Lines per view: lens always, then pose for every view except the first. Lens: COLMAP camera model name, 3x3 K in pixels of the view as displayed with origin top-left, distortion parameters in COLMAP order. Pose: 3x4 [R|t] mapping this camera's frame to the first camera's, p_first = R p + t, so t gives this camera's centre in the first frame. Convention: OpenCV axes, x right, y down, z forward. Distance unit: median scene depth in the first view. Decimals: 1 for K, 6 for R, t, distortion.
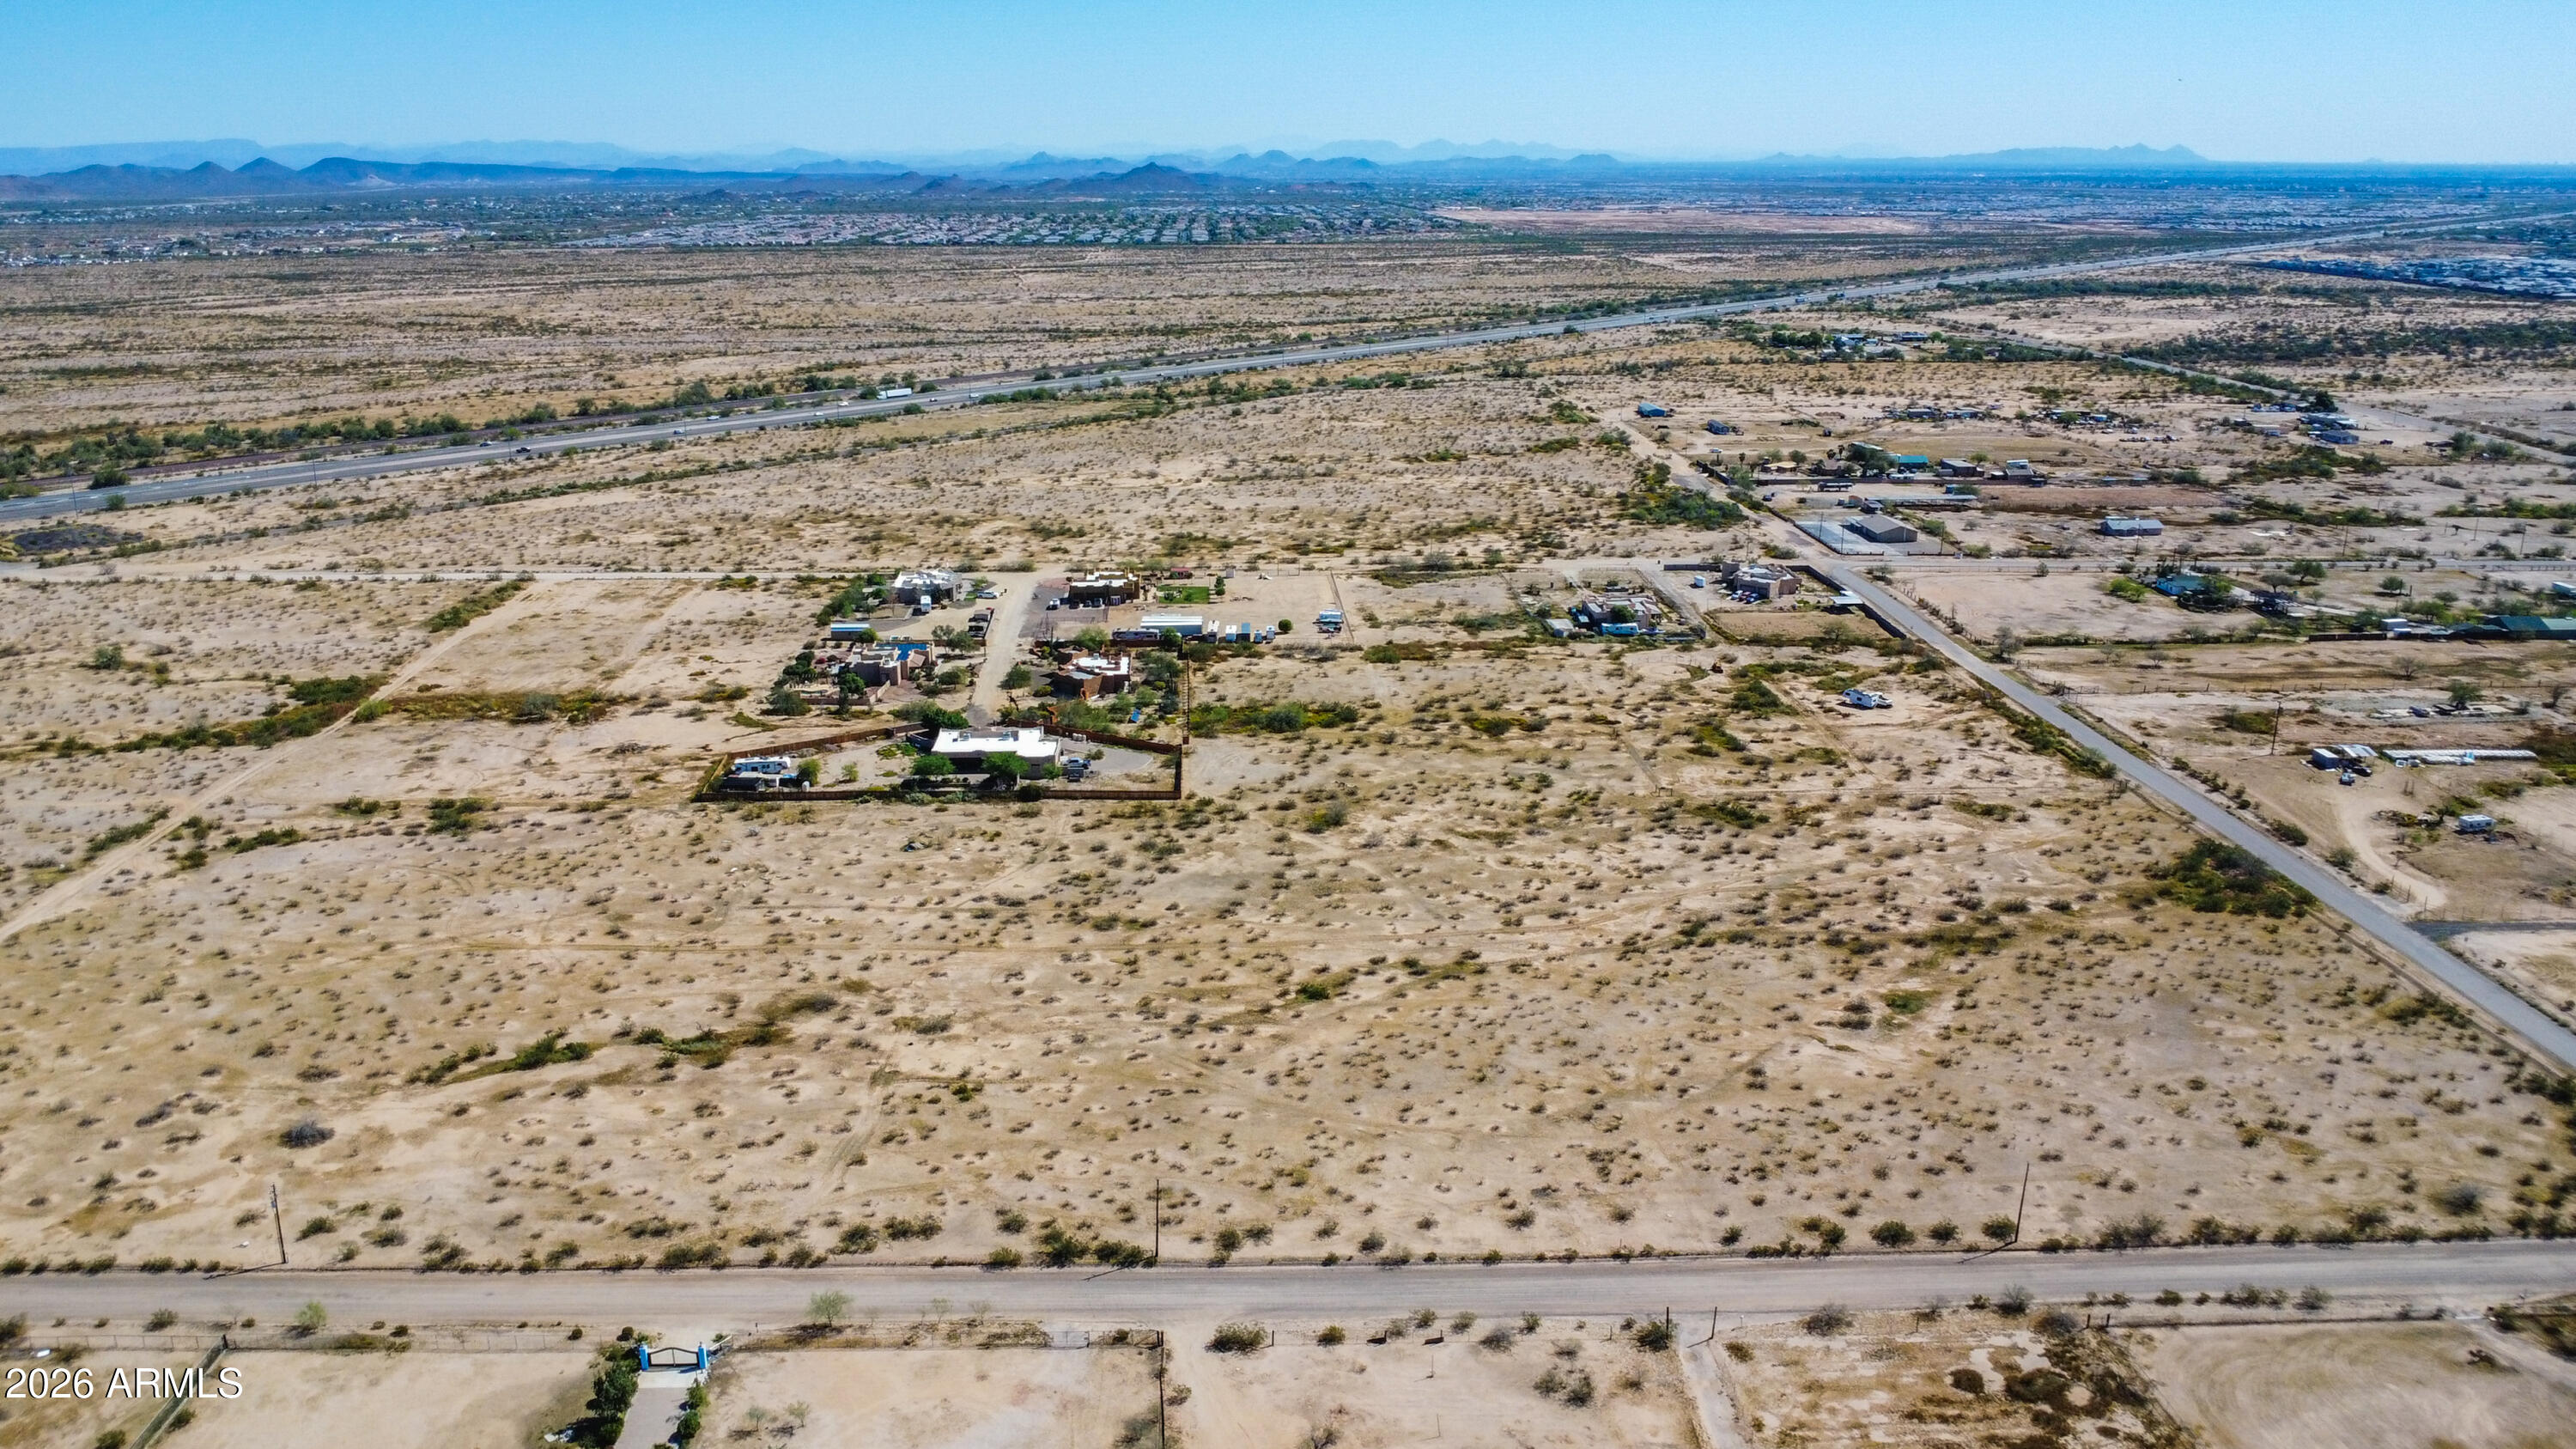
lens RADIAL K [[1943.7, 0, 1265.3], [0, 1943.7, 714.5], [0, 0, 1]] dist [-0.027515, -0.012878]
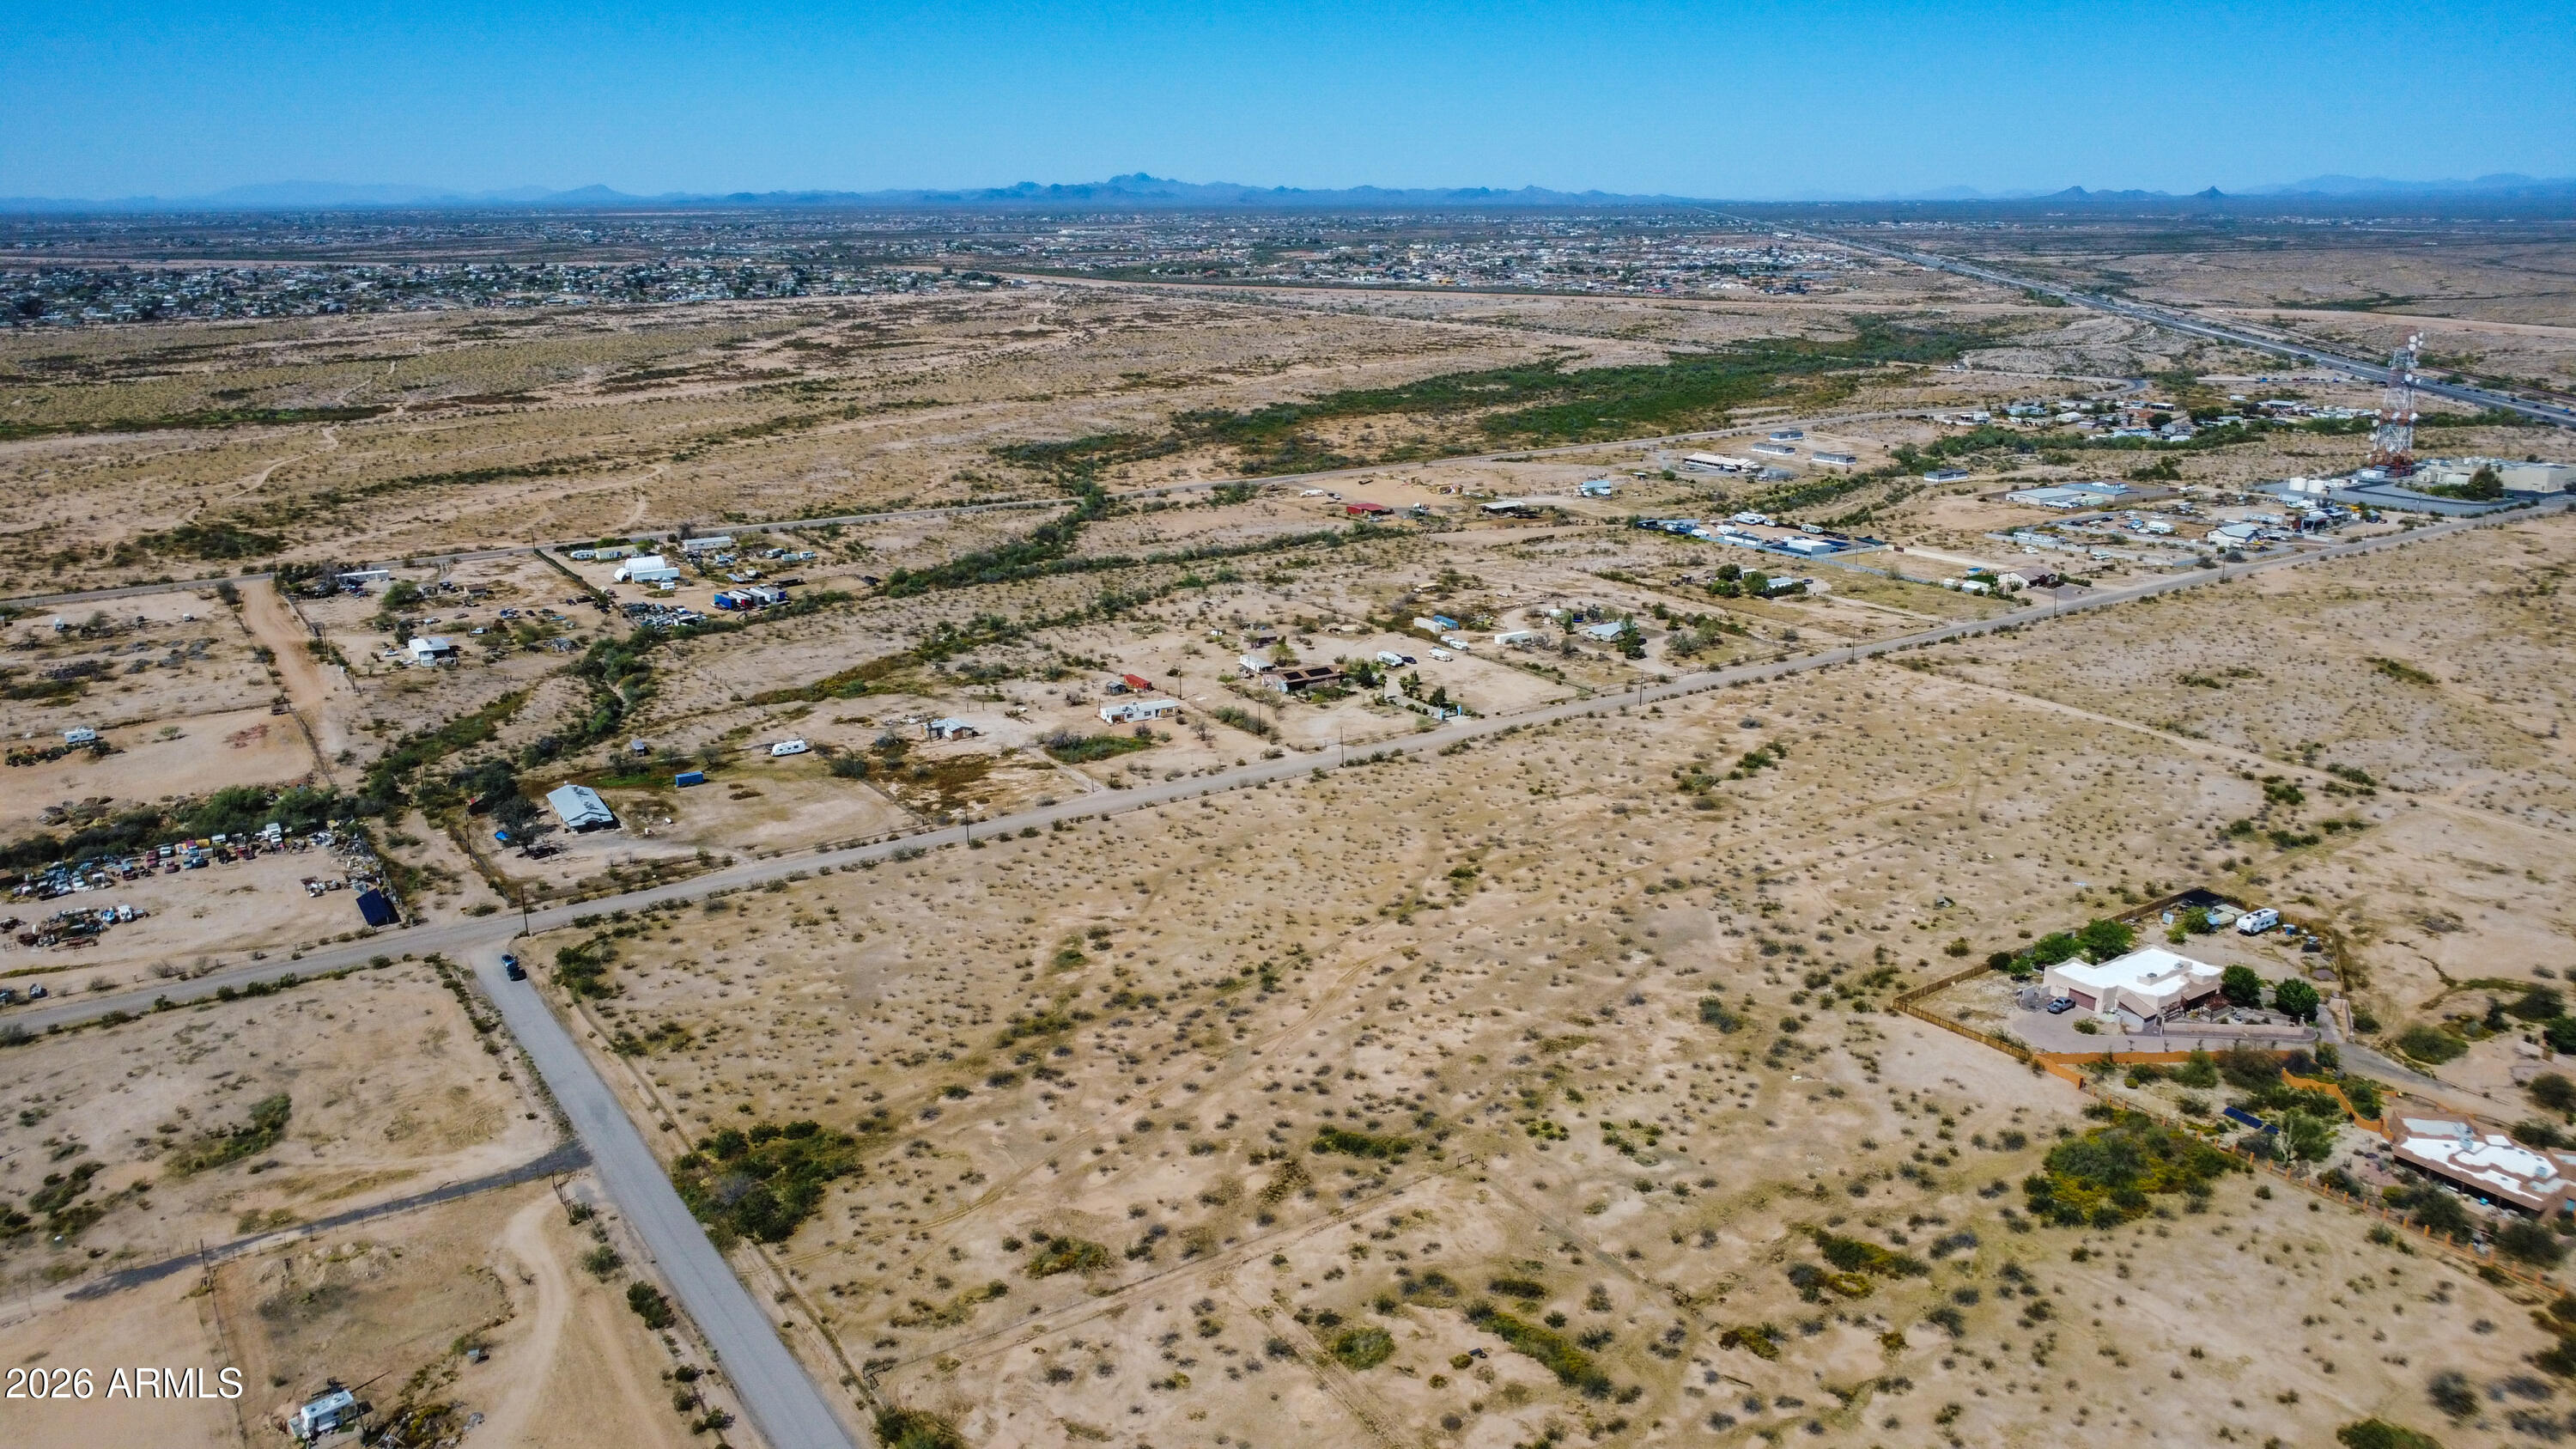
lens RADIAL K [[1906.3, 0, 1297.6], [0, 1906.3, 677.7], [0, 0, 1]] dist [-0.019734, -0.026842]
pose [[-0.844618, 0.137885, -0.517309, 0.624469], [-0.143452, 0.872644, 0.466812, -0.461059], [0.515793, 0.468487, -0.717271, 1.431292]]
